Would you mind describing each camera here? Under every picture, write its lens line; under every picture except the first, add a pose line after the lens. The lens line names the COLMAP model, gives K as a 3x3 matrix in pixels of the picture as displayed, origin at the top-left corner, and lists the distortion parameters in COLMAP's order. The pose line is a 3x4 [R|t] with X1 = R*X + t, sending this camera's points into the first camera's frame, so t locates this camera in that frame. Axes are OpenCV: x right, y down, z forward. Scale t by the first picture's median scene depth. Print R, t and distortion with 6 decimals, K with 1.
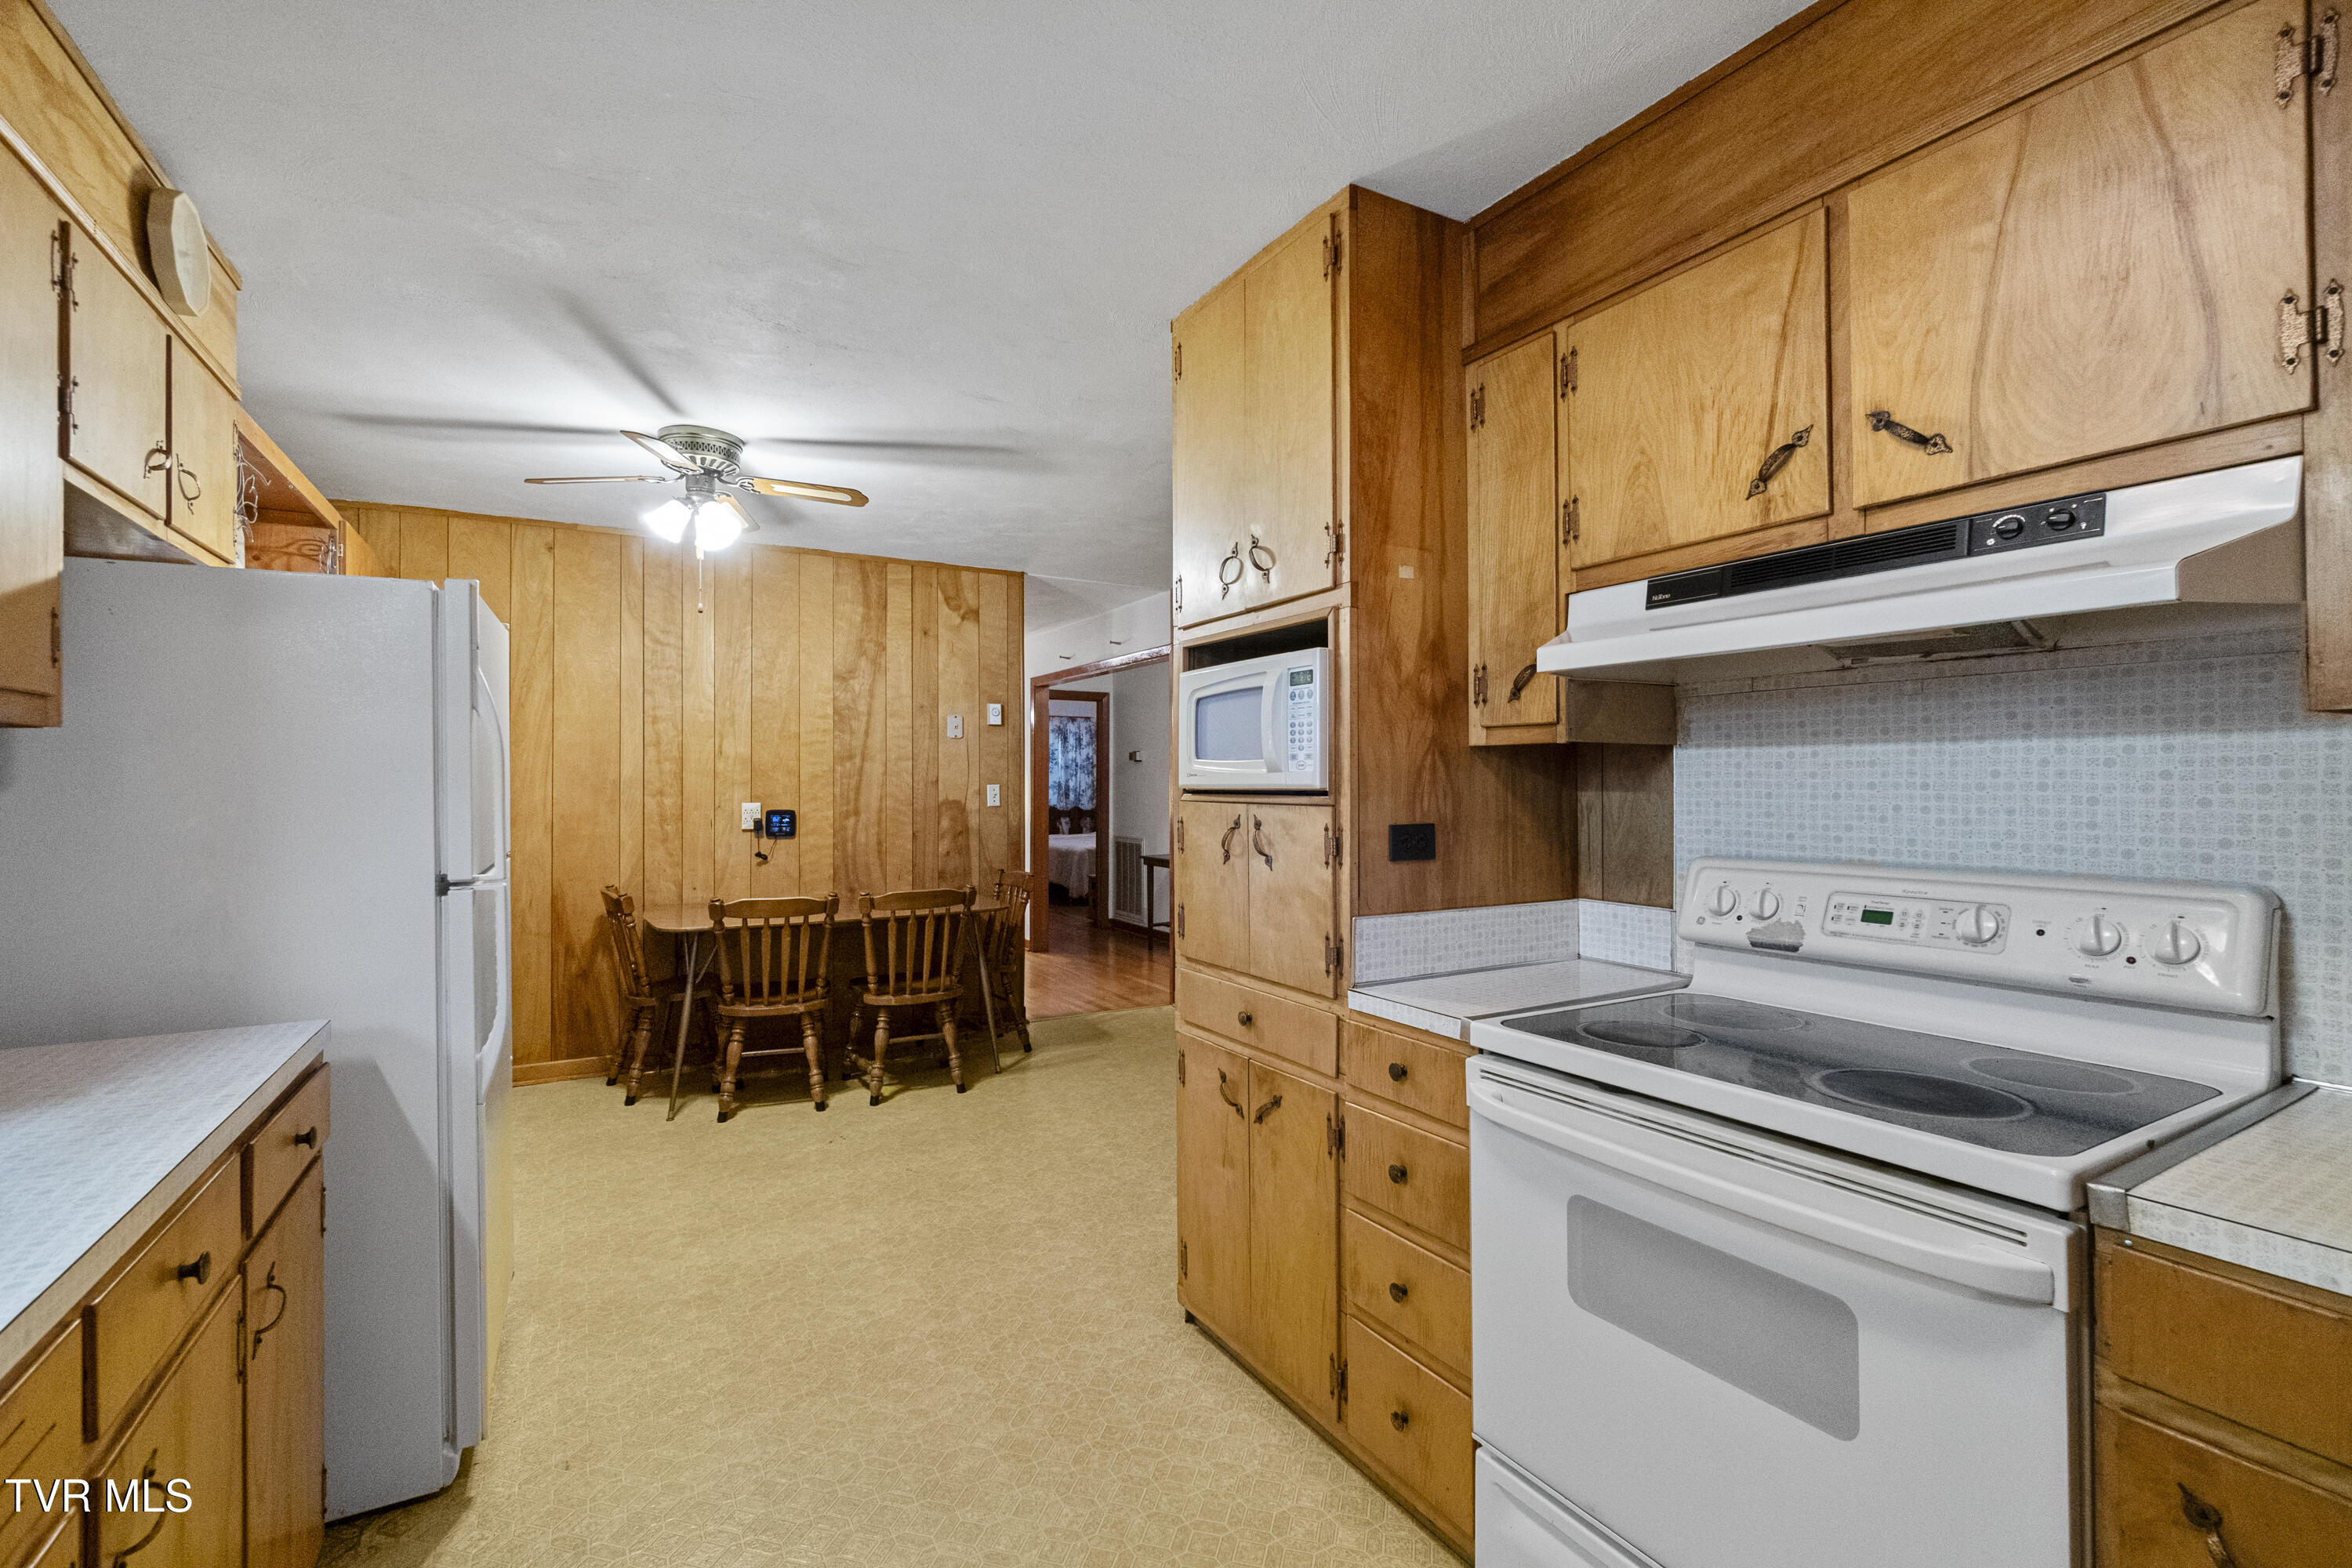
lens RADIAL K [[1030.3, 0, 1176.8], [0, 1030.3, 782.2], [0, 0, 1]] dist [0.000158, 0.000307]
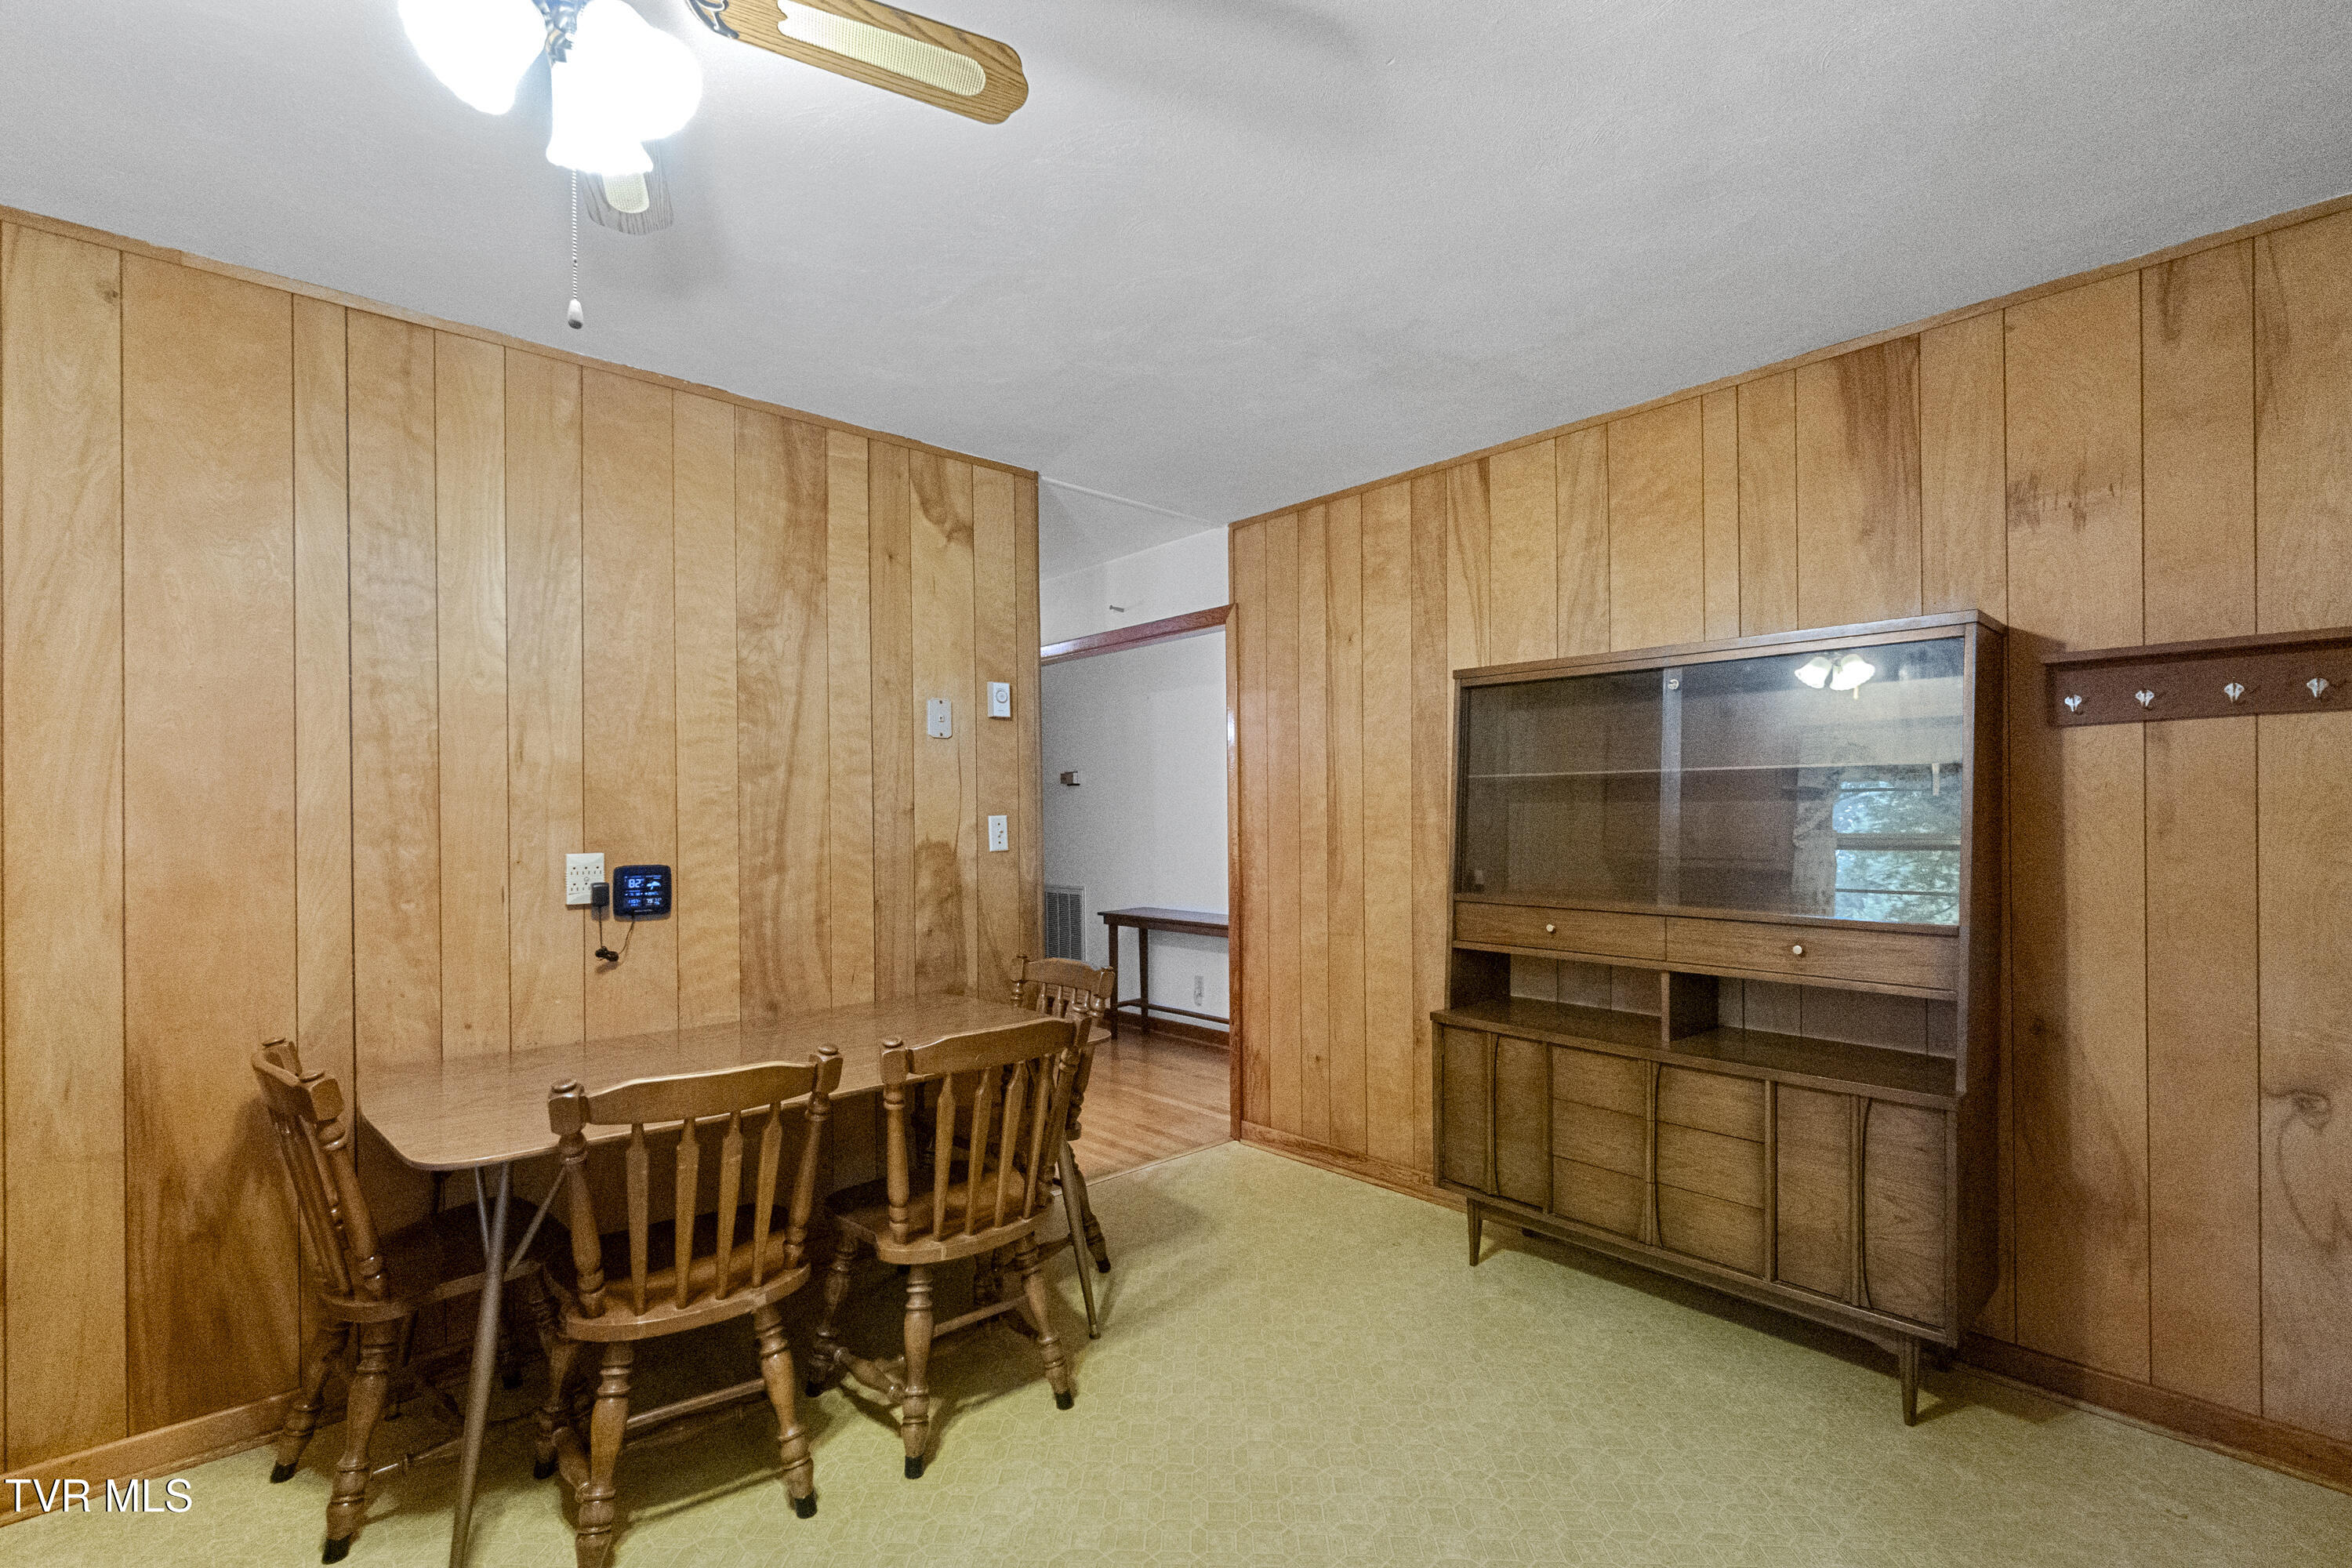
lens RADIAL K [[1030.3, 0, 1152.1], [0, 1030.3, 815.4], [0, 0, 1]] dist [0.000158, 0.000307]
pose [[0.976303, -0.007289, 0.216286, -0.238911], [0.006515, 0.999970, 0.004295, 0.000329], [-0.216311, -0.002784, 0.976321, 0.417889]]
